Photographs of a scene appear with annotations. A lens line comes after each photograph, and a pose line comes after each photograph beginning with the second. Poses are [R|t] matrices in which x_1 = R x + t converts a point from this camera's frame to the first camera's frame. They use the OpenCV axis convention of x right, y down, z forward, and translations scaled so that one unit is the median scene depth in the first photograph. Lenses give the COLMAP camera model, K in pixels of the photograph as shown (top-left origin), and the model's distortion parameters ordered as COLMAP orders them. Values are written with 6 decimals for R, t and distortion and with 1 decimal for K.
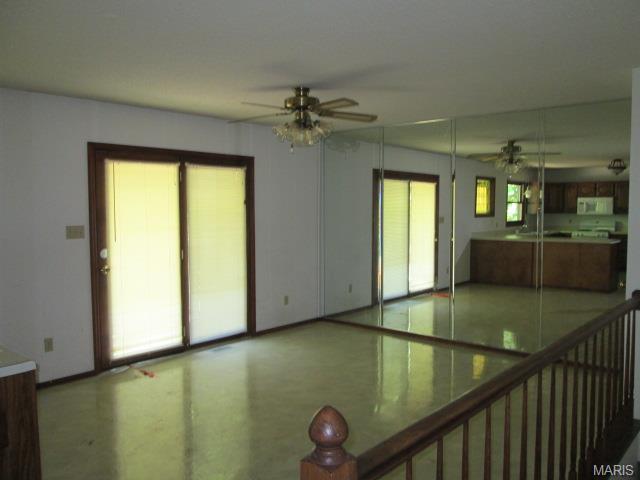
lens RADIAL K [[535.4, 0, 310.5], [0, 535.4, 238.7], [0, 0, 1]] dist [-0.032566, 0.009534]
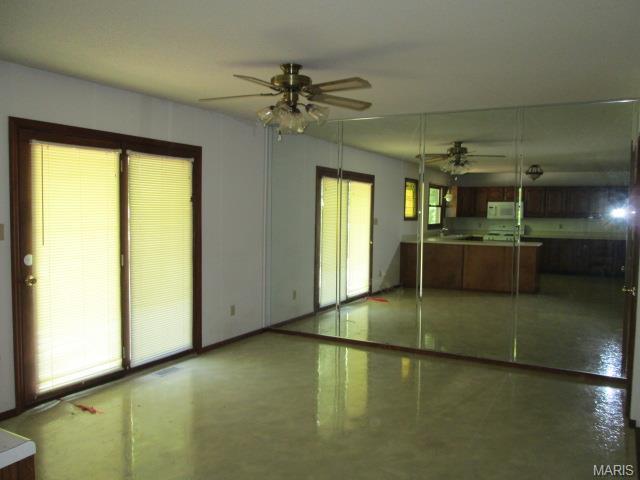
lens RADIAL K [[535.4, 0, 310.5], [0, 535.4, 238.7], [0, 0, 1]] dist [-0.032566, 0.009534]
pose [[0.976699, 0.003552, 0.214586, -0.120504], [-0.002945, 0.999991, -0.003151, -0.001844], [-0.214595, 0.002445, 0.976700, 0.116148]]
